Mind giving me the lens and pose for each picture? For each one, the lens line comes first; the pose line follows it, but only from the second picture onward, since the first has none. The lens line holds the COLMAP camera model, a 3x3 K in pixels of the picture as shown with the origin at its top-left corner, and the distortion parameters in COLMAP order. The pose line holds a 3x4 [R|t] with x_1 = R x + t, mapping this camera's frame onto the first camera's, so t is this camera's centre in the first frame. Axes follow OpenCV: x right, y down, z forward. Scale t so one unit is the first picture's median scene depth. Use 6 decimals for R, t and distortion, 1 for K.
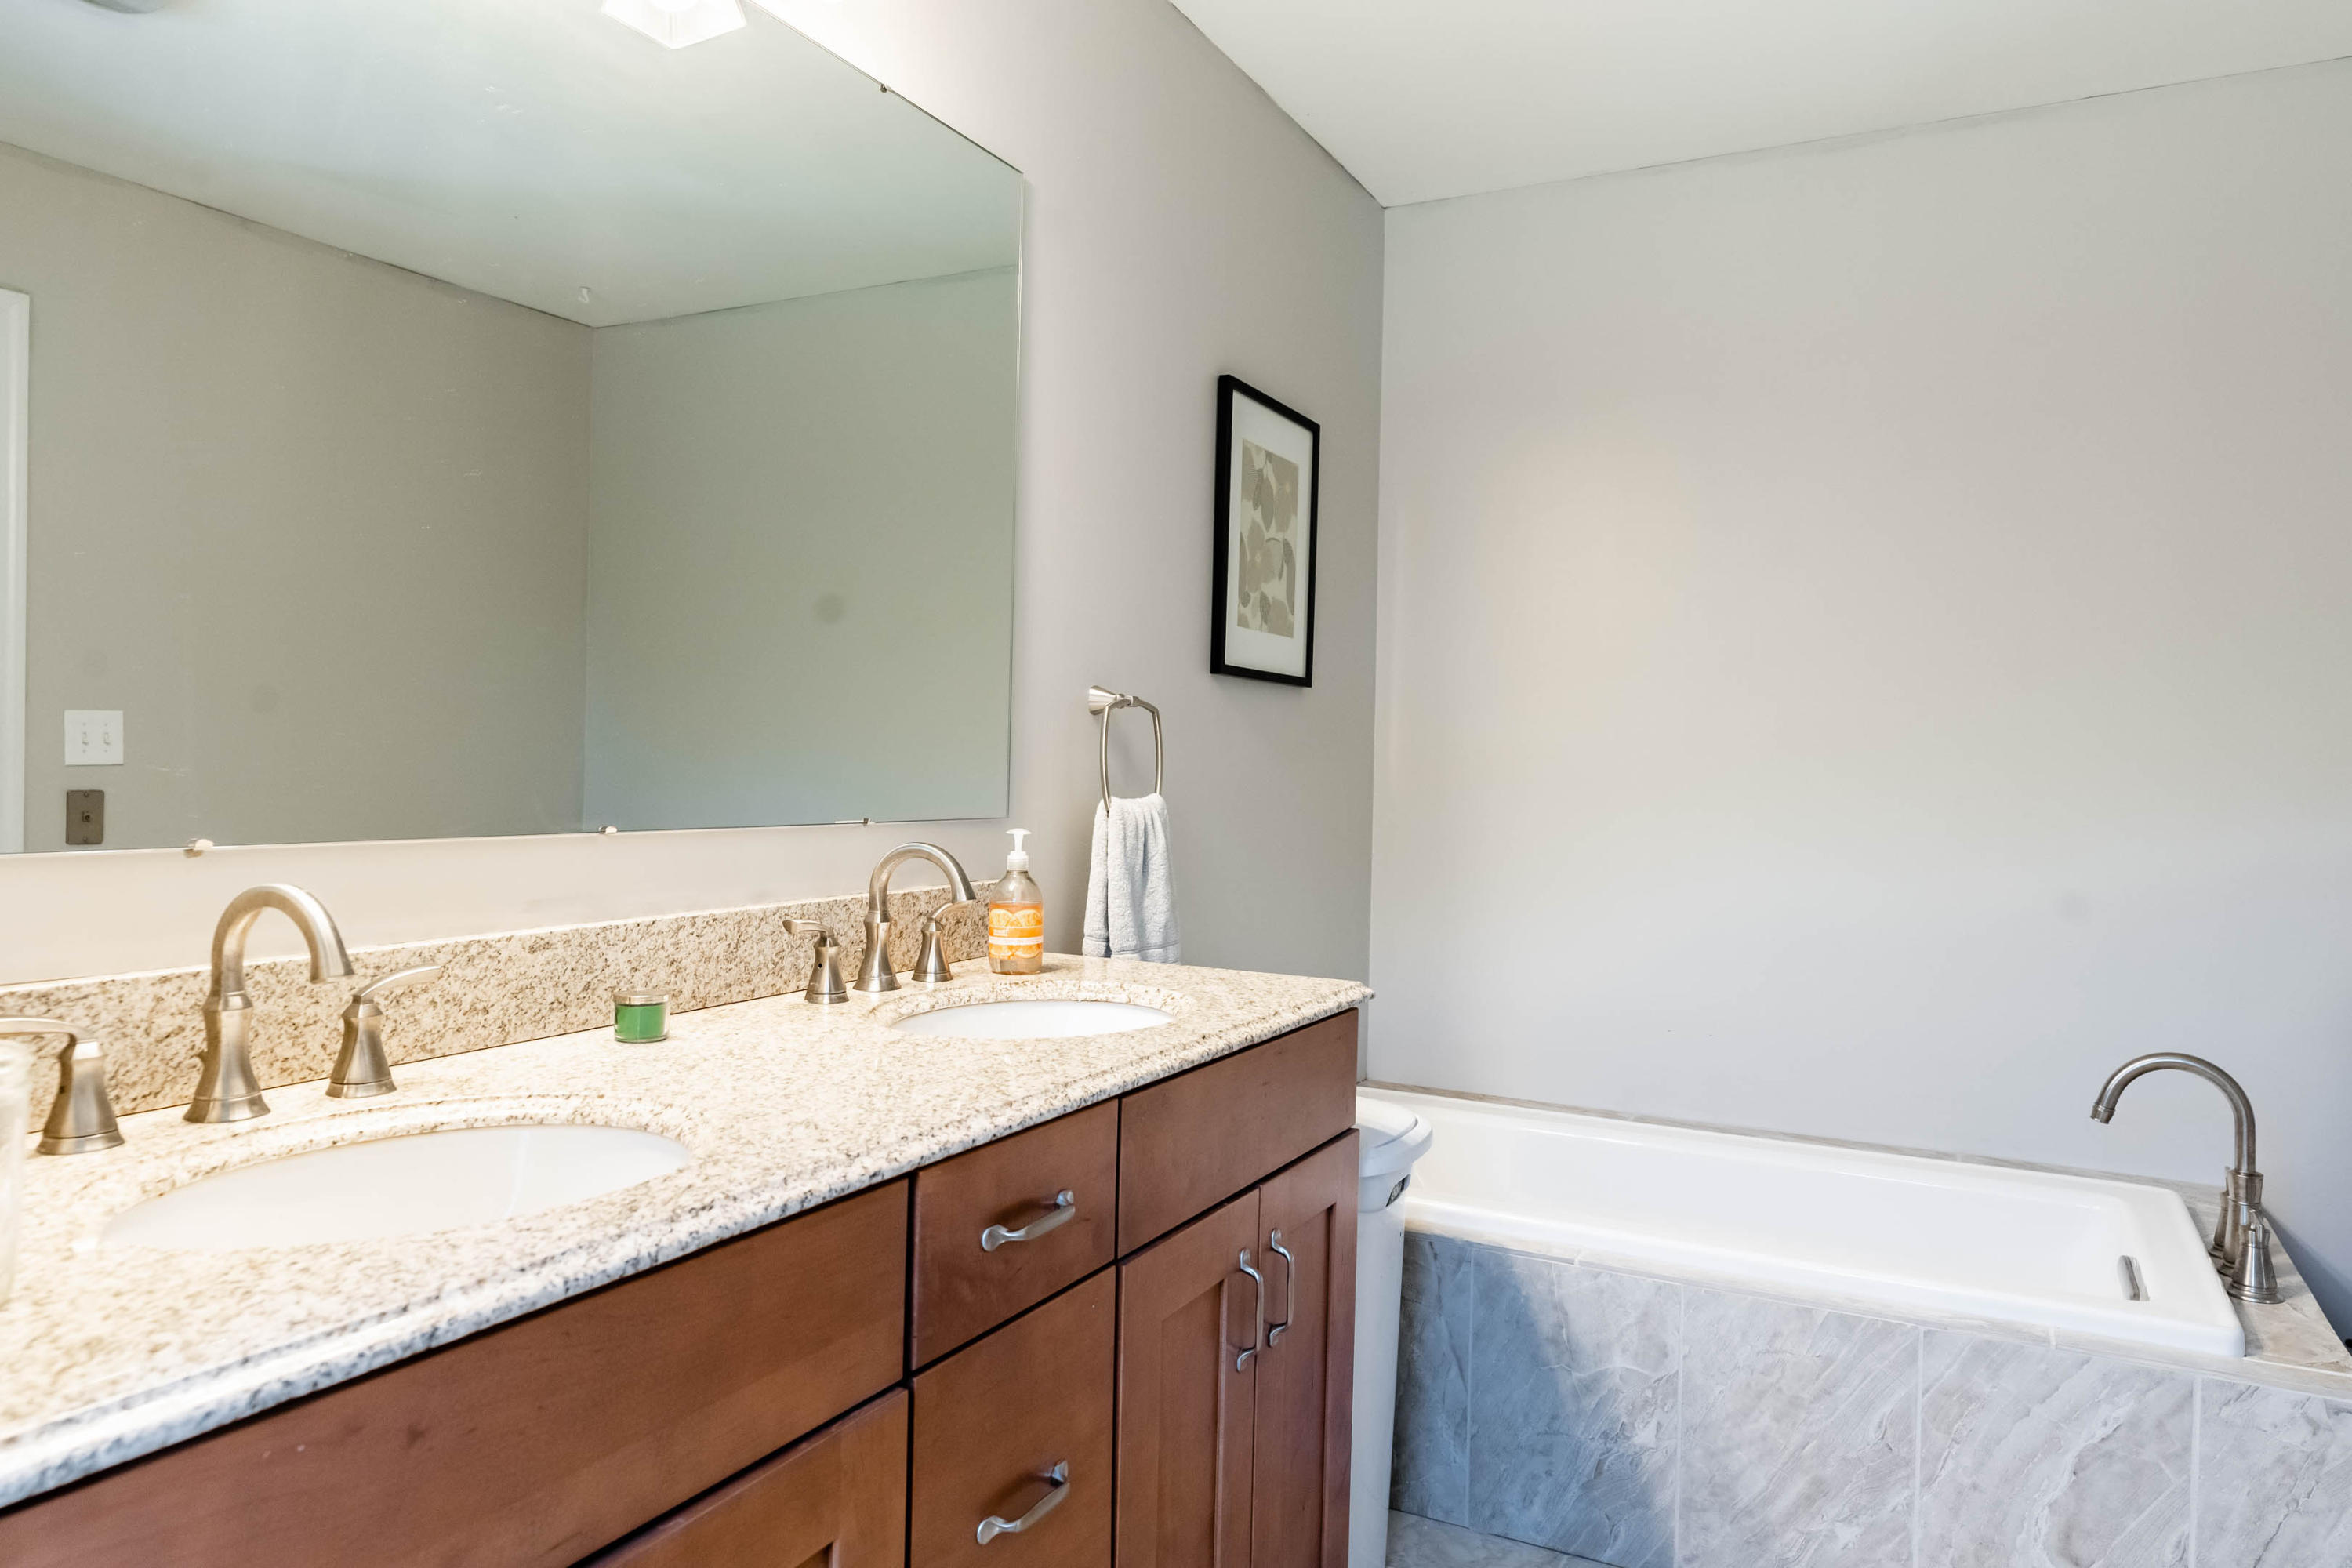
lens RADIAL K [[1556.2, 0, 1176.0], [0, 1556.2, 784.0], [0, 0, 1]] dist [0.001704, -0.019716]
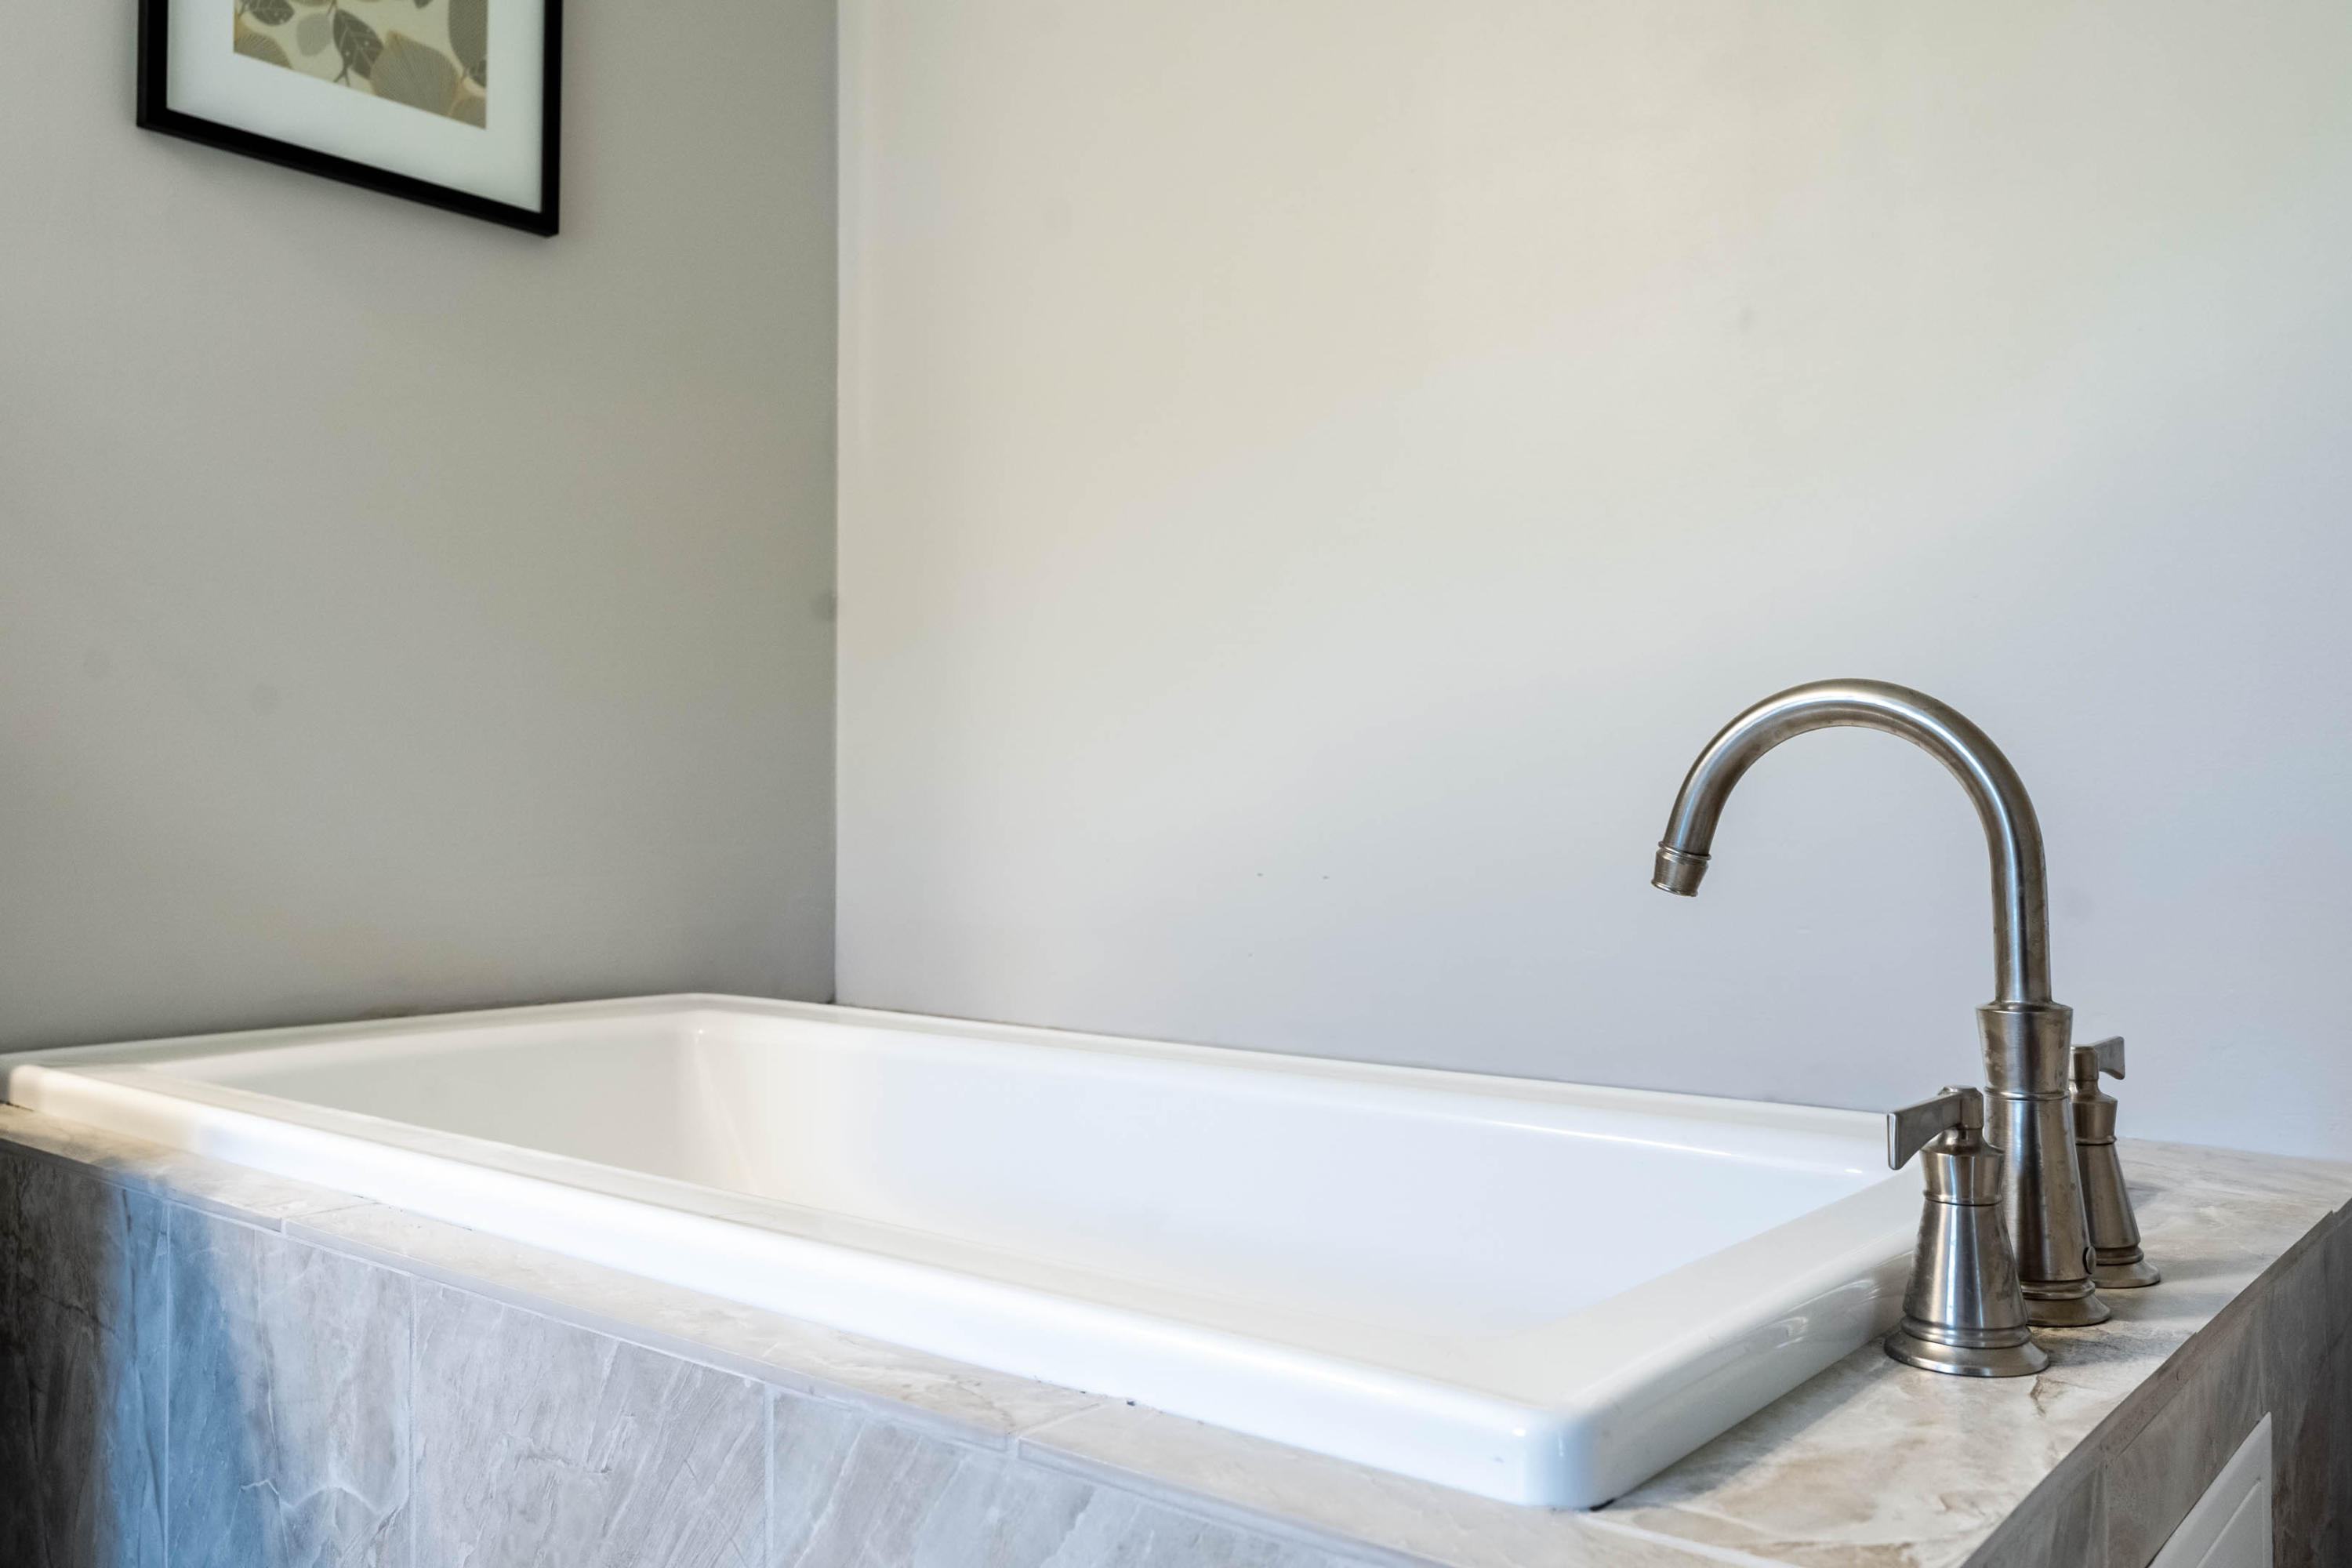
lens RADIAL K [[1954.5, 0, 1176.0], [0, 1954.5, 784.0], [0, 0, 1]] dist [-0.002876, -0.008939]
pose [[0.981581, -0.020470, -0.189947, 0.603375], [0.014618, 0.999376, -0.032162, 0.217639], [0.190487, 0.028793, 0.981267, 0.555885]]
